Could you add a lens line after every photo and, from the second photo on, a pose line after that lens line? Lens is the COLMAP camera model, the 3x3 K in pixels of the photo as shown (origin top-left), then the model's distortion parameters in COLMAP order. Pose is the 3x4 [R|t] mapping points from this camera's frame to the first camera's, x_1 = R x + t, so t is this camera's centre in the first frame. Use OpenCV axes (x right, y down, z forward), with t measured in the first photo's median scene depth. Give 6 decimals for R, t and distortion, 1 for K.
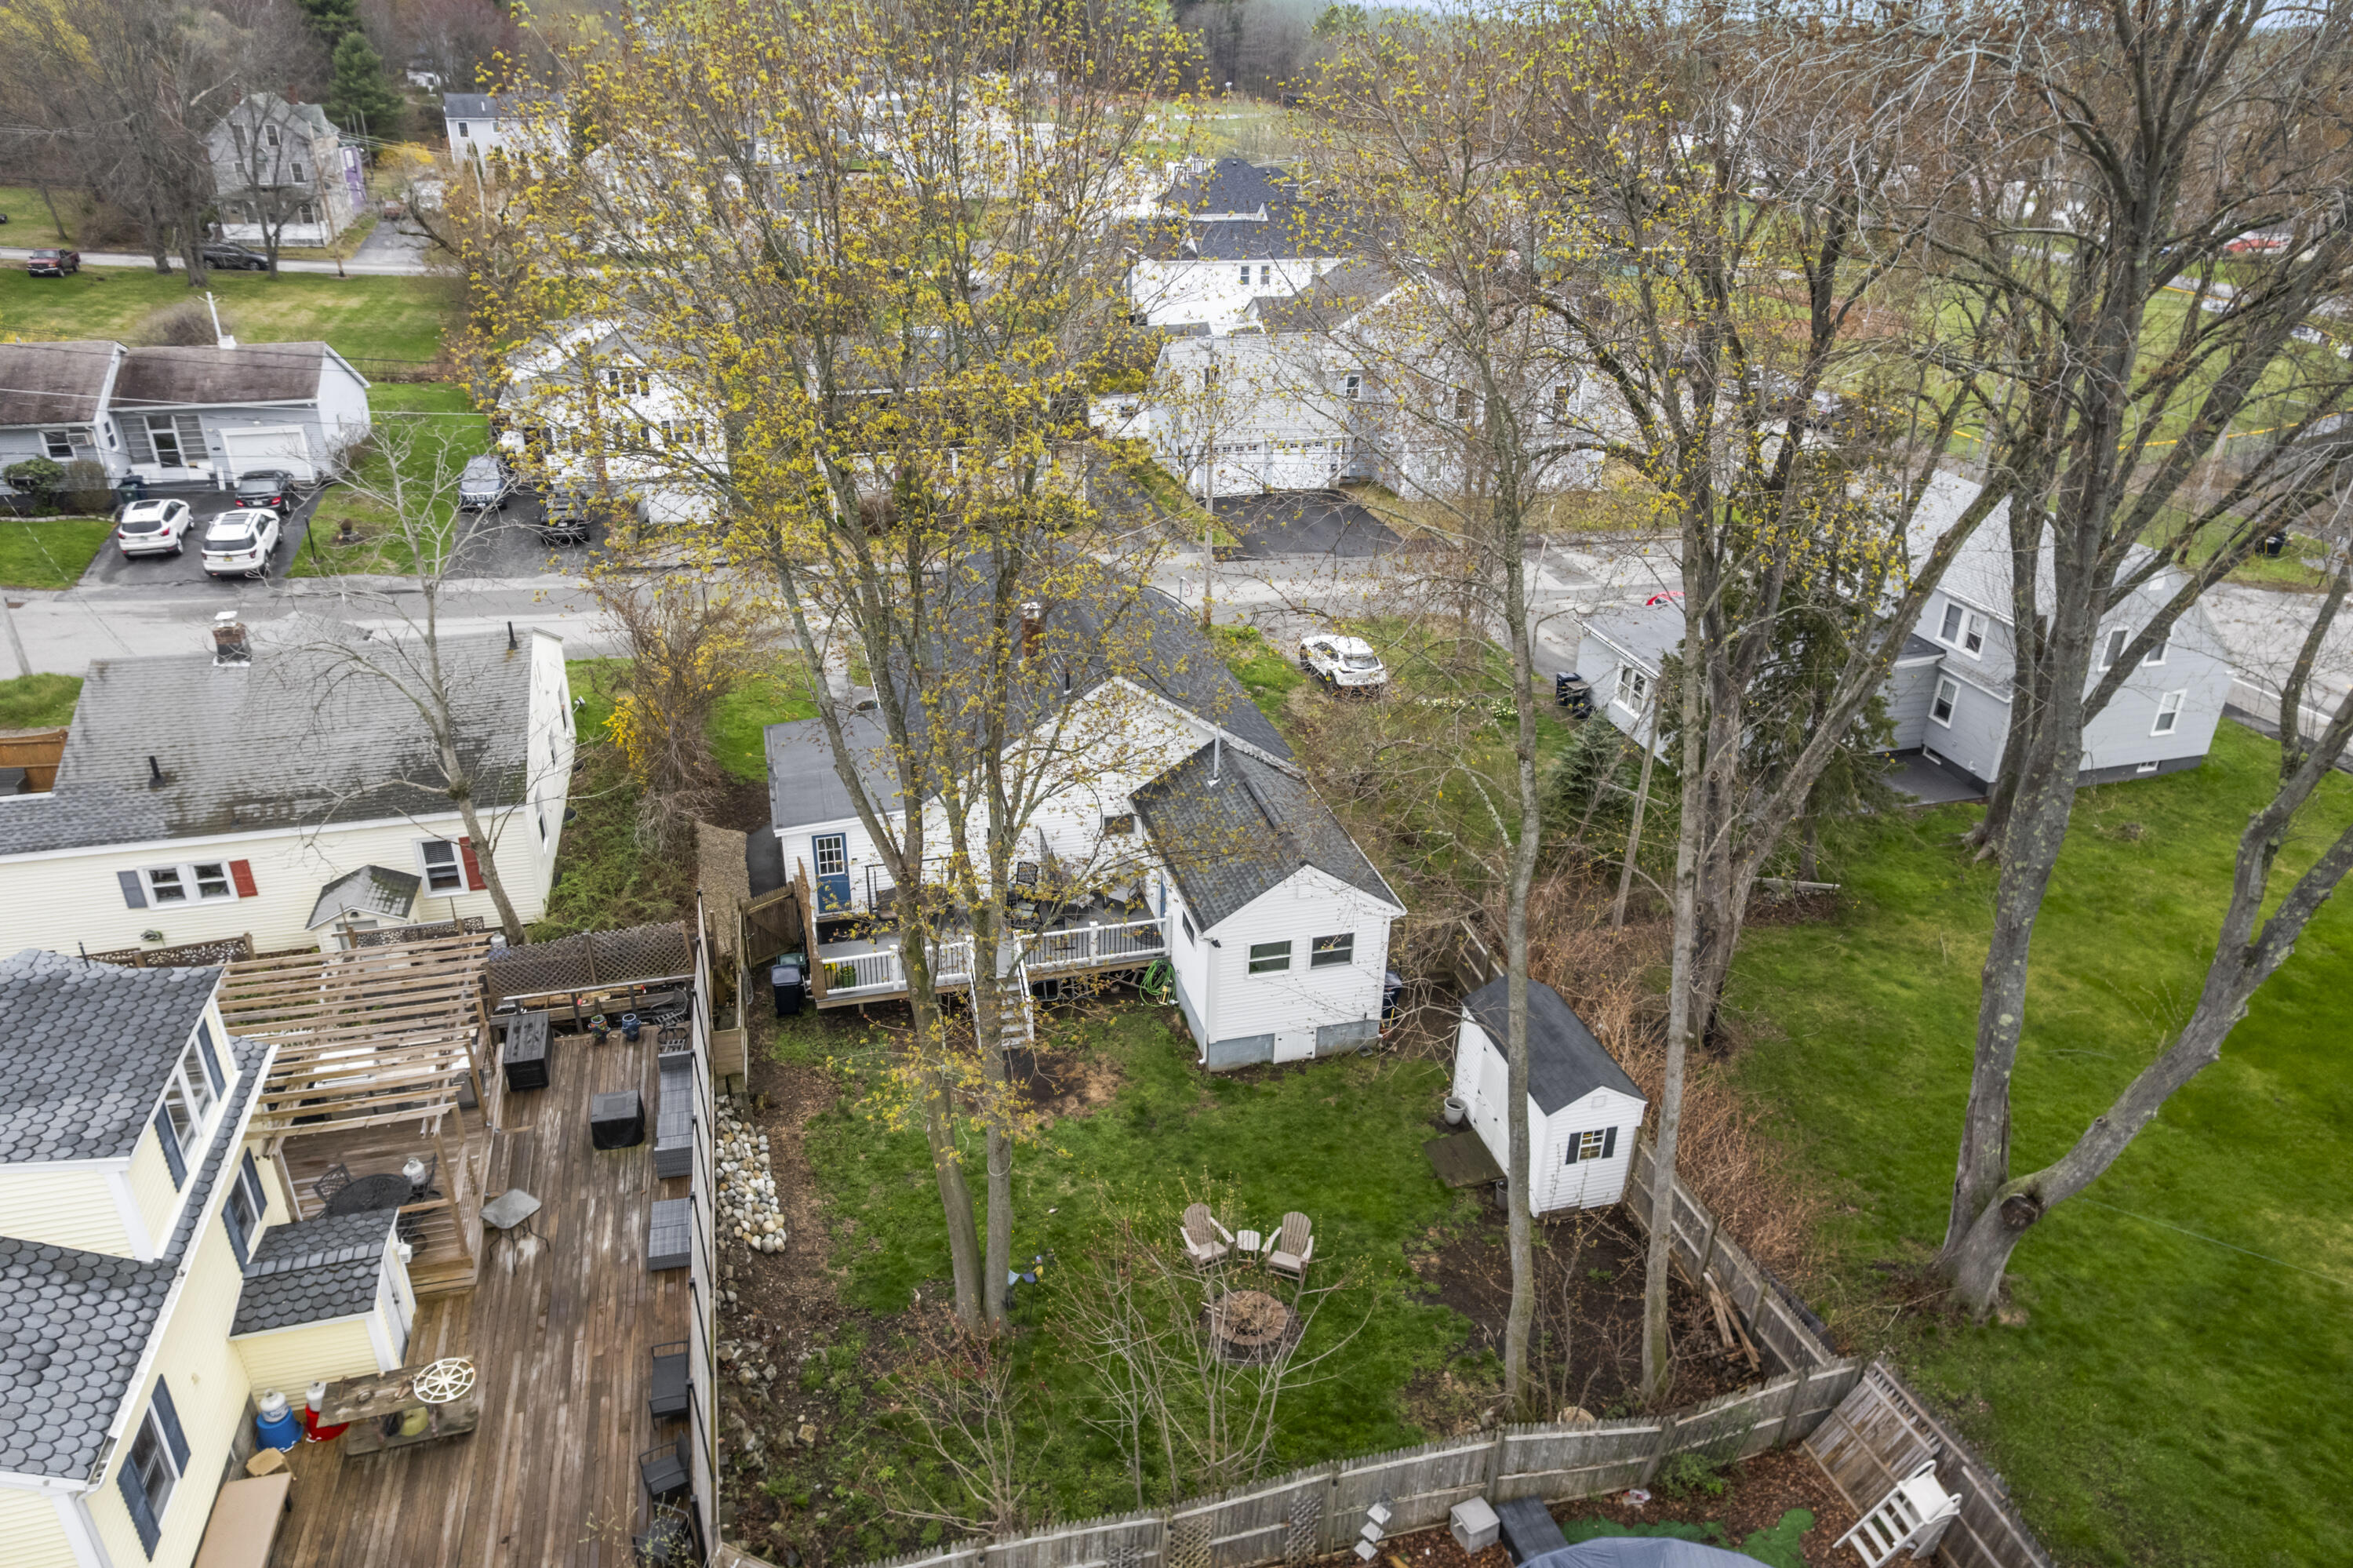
lens RADIAL K [[1491.2, 0, 1163.3], [0, 1491.2, 786.1], [0, 0, 1]] dist [-0.028299, 0.007856]
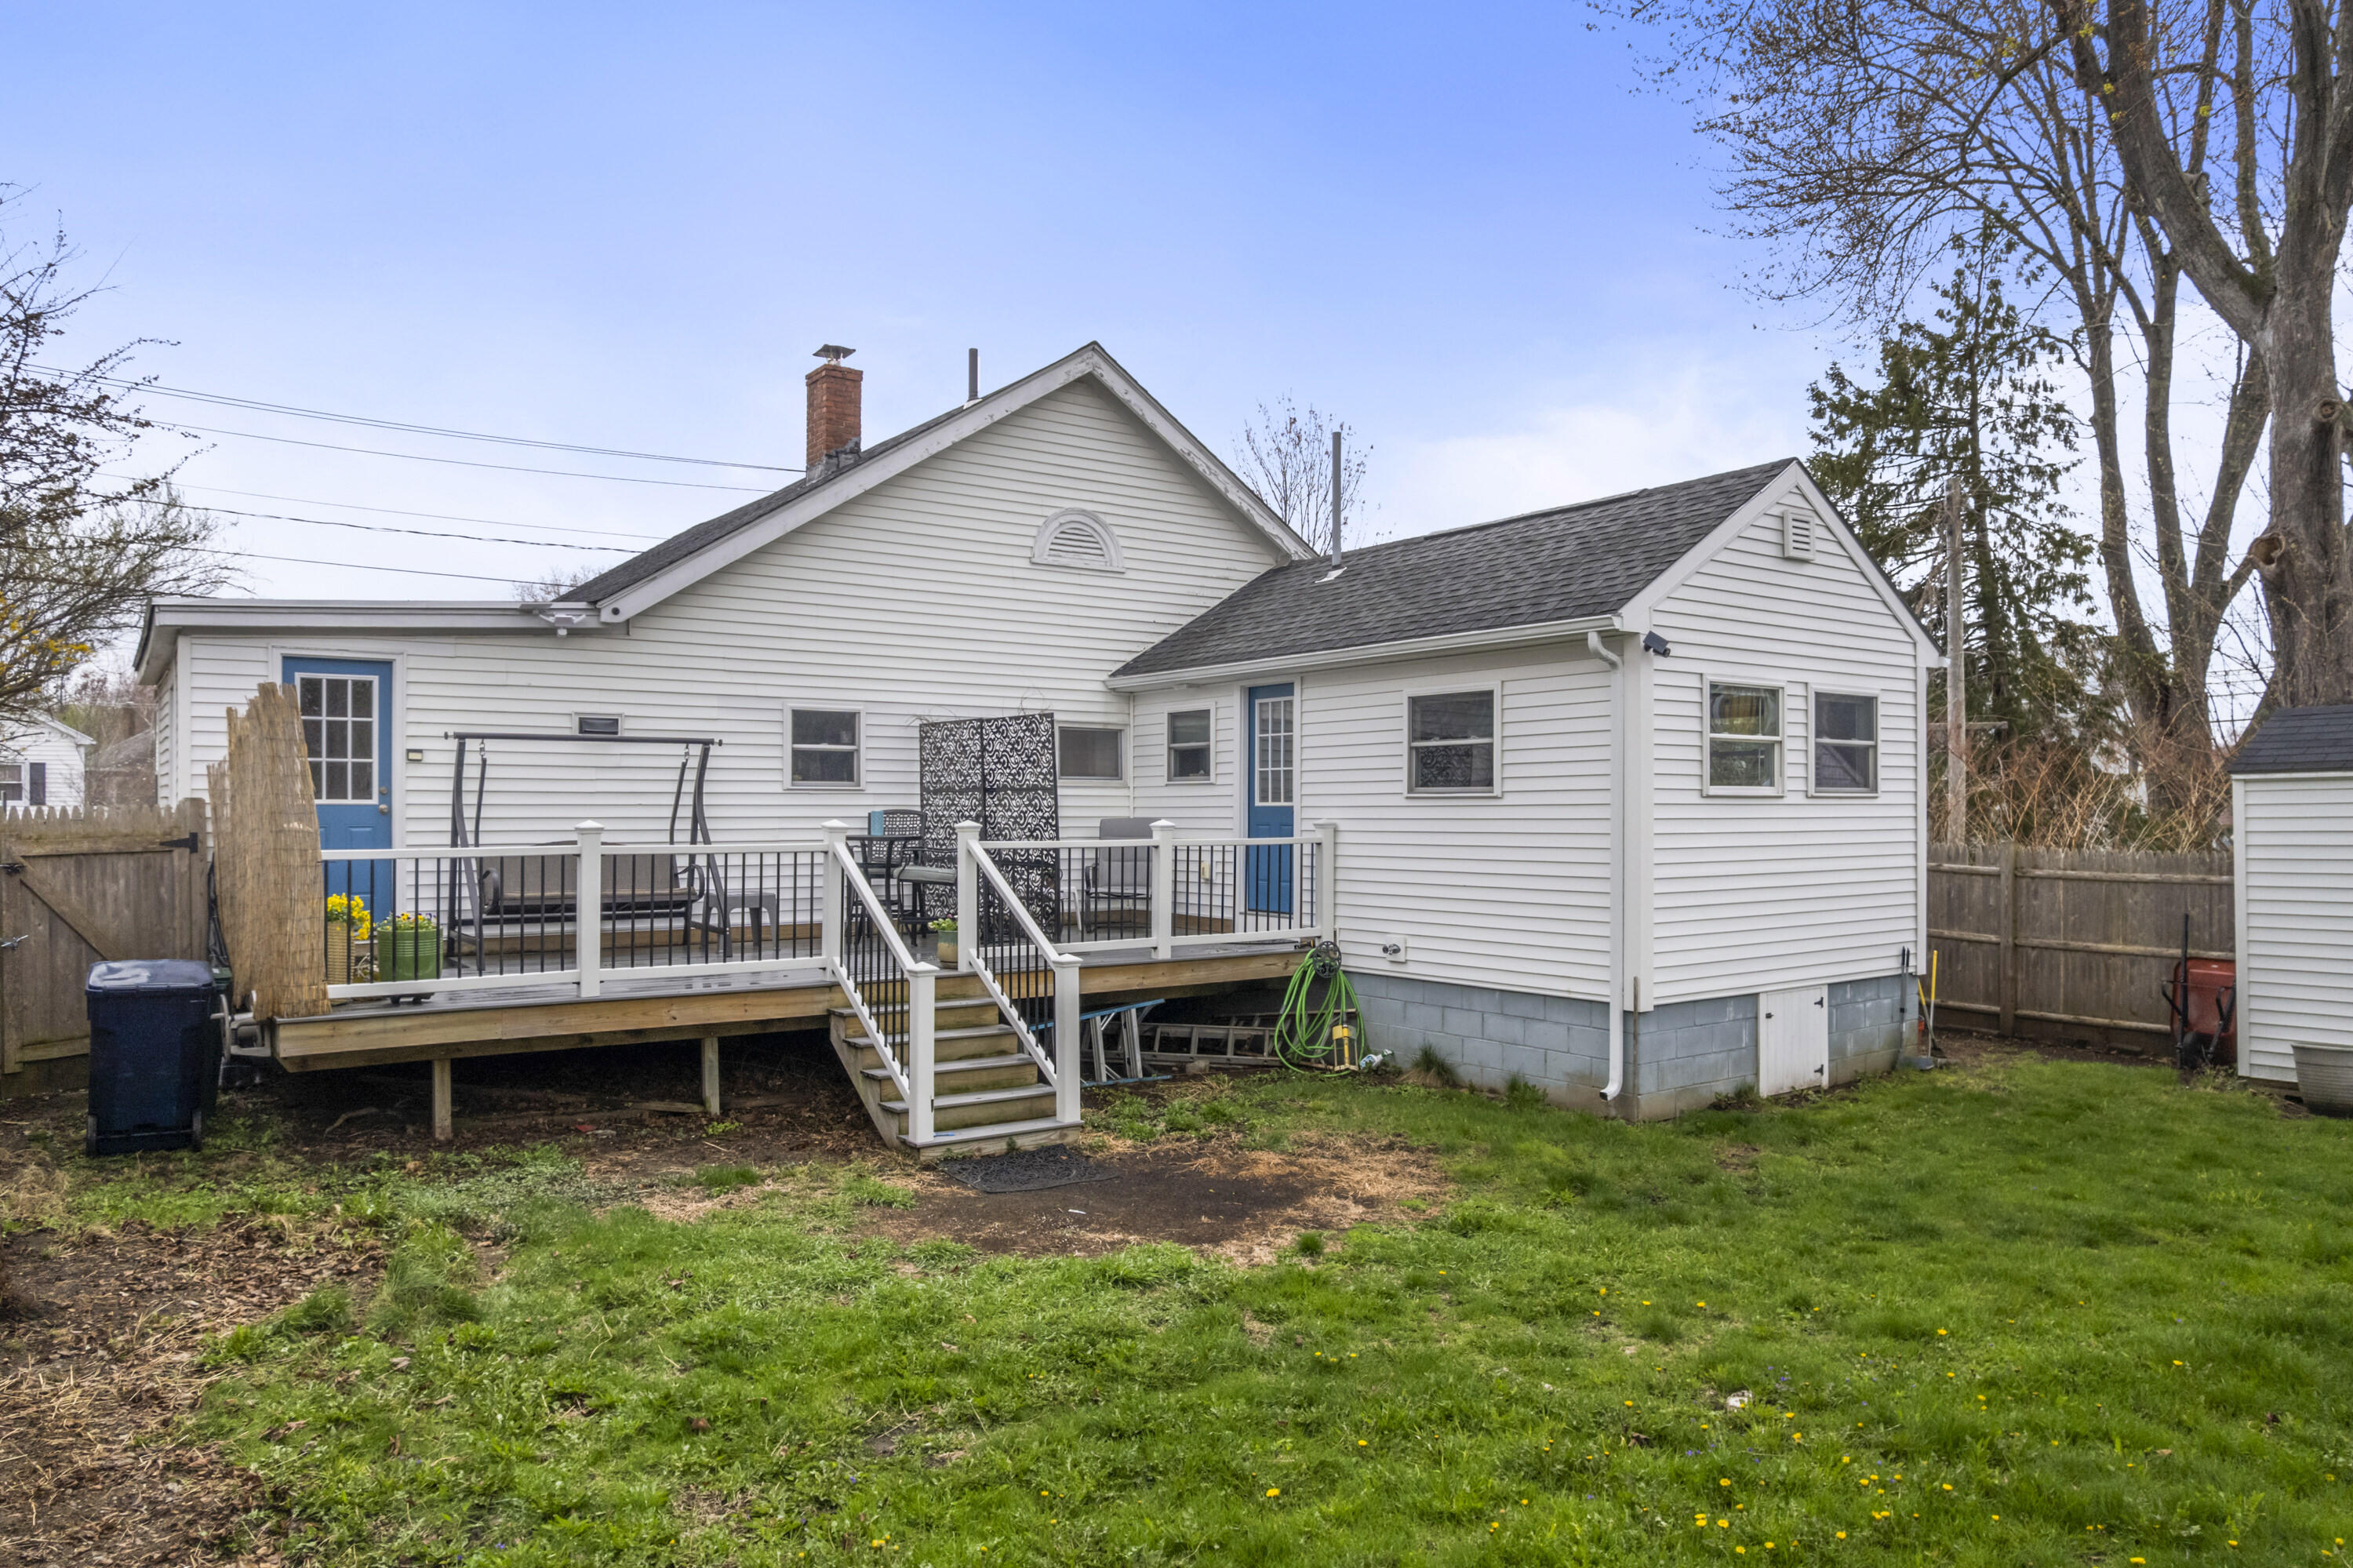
lens RADIAL K [[1491.2, 0, 1180.4], [0, 1491.2, 787.6], [0, 0, 1]] dist [-0.028299, 0.007856]
pose [[0.928868, -0.020470, 0.369846, -0.105460], [0.180015, 0.897579, -0.402427, 0.138491], [-0.323728, 0.440379, 0.837417, 0.422211]]
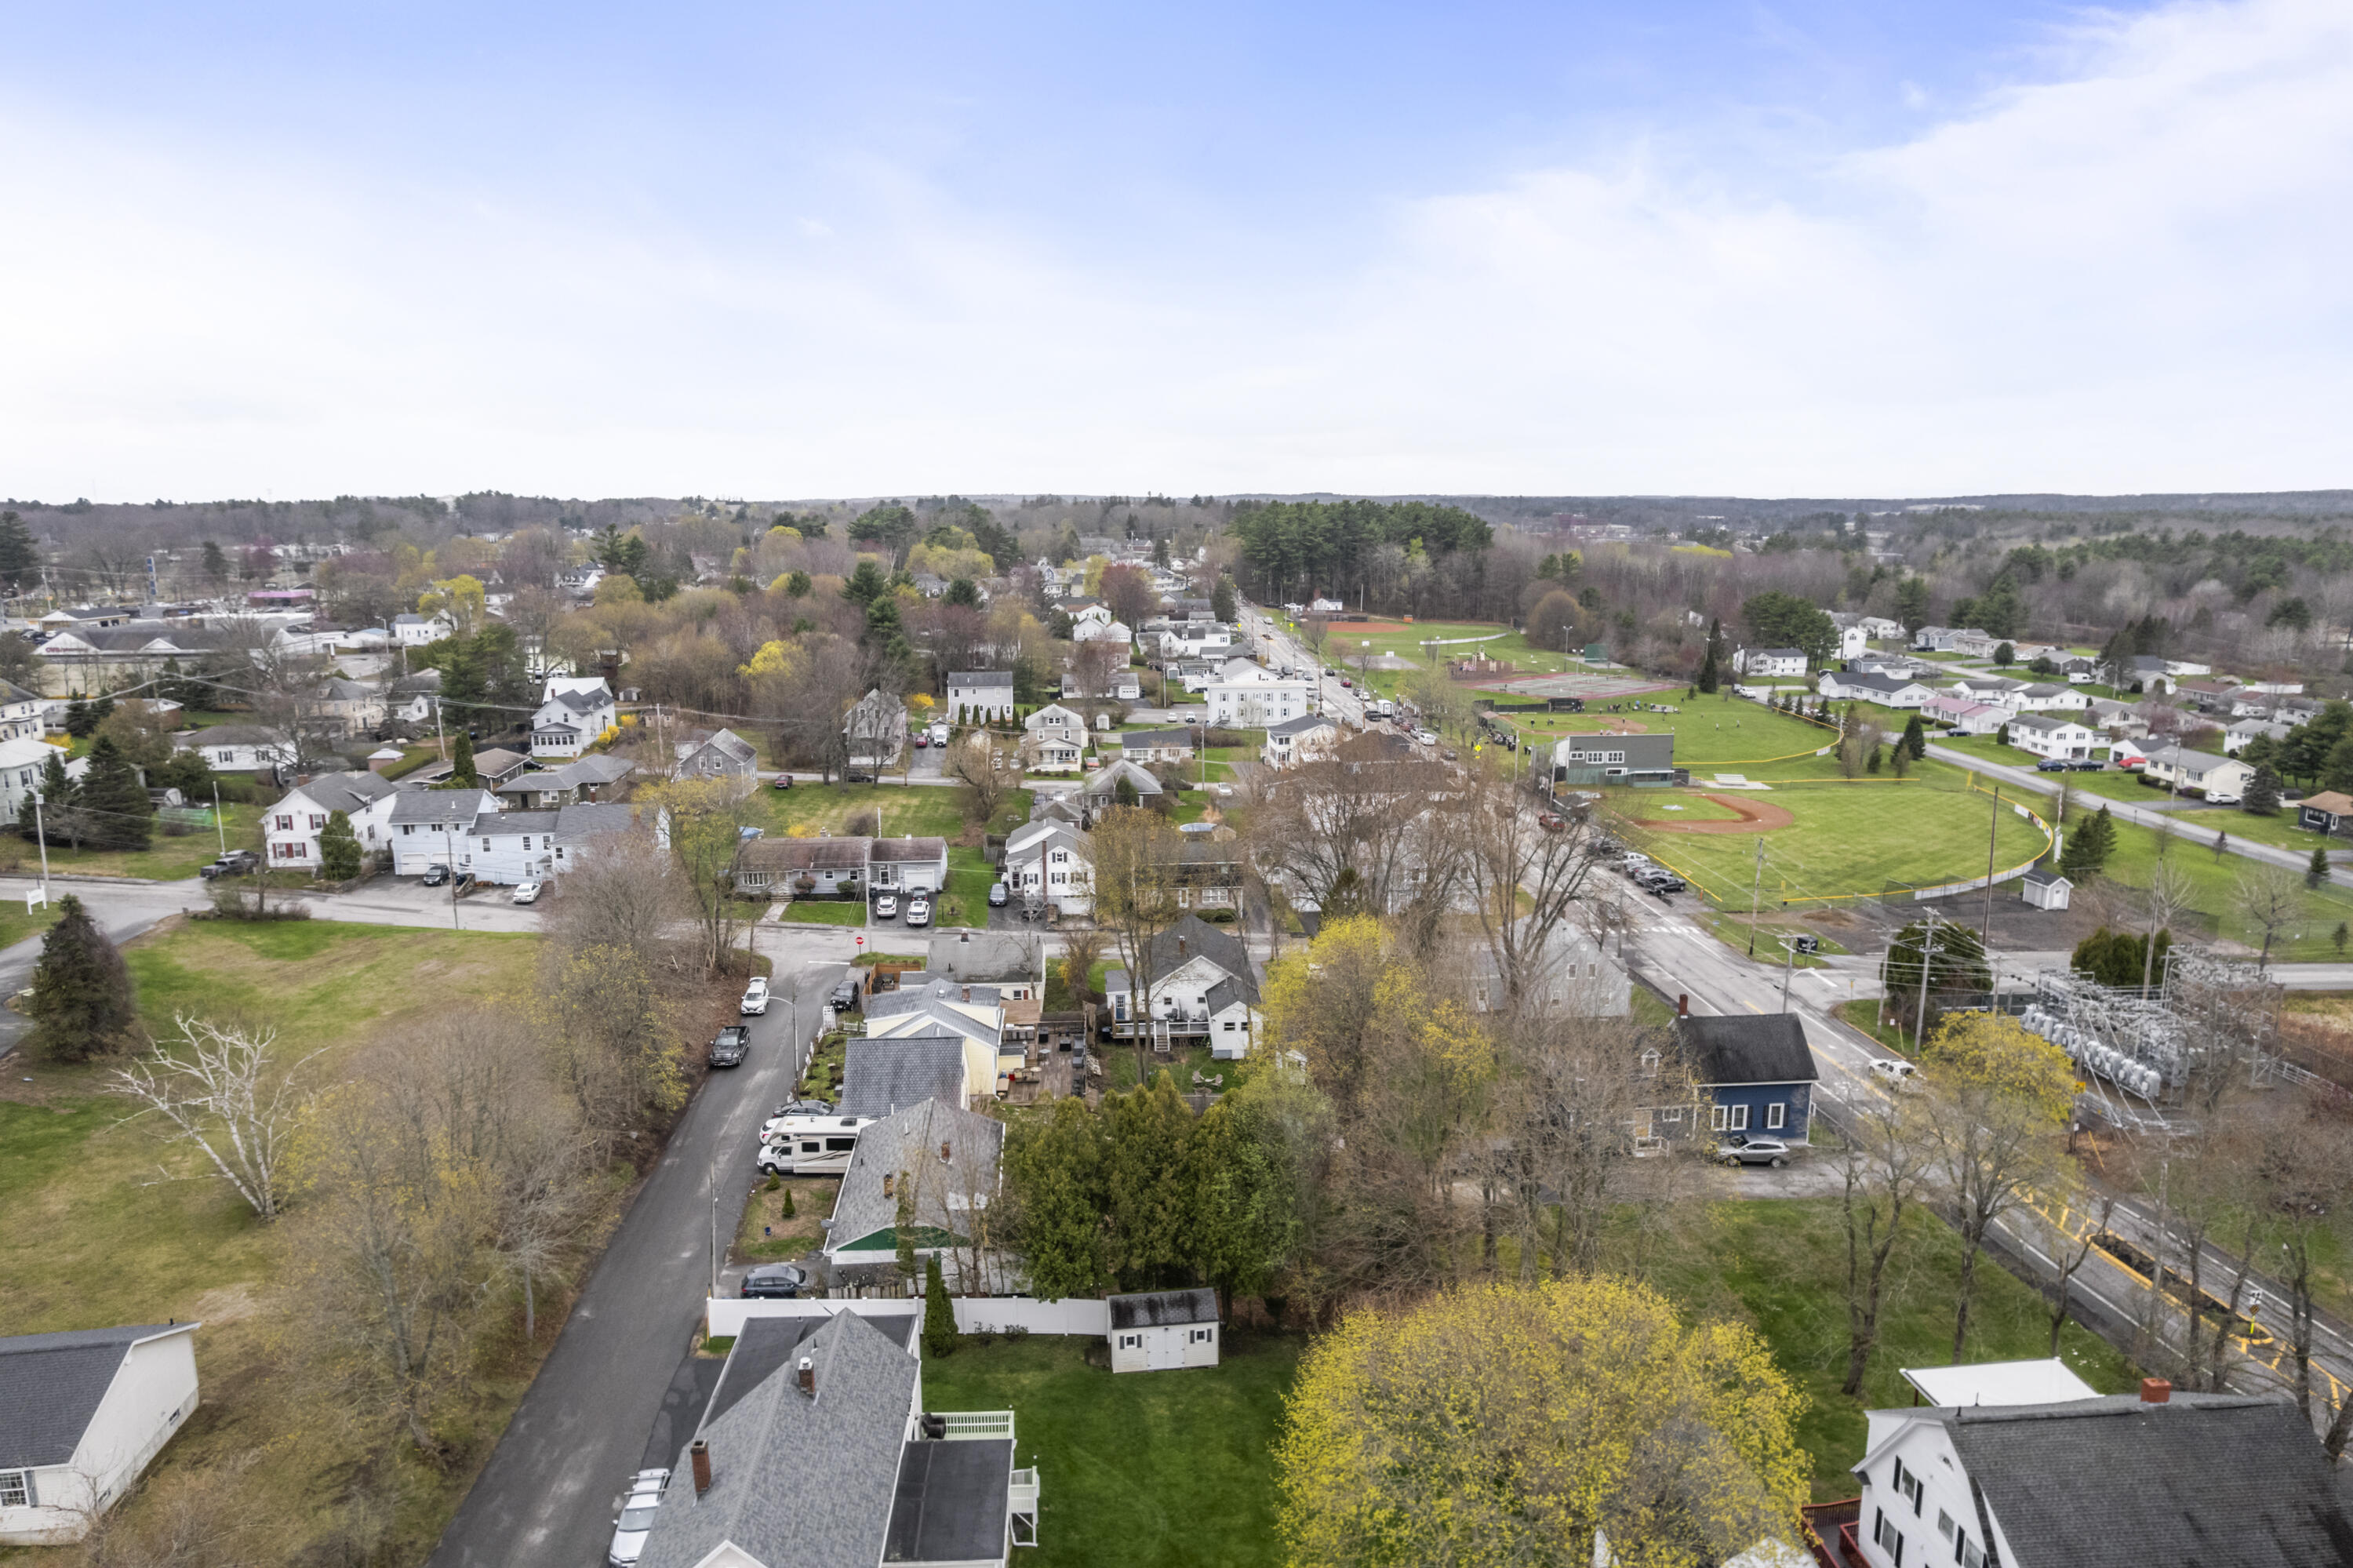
lens RADIAL K [[1491.2, 0, 1176.2], [0, 1491.2, 786.8], [0, 0, 1]] dist [-0.028299, 0.007856]
pose [[0.977859, 0.017115, -0.208565, 0.407899], [-0.073801, 0.960818, -0.267175, 0.312663], [0.195821, 0.276651, 0.940807, -1.570123]]
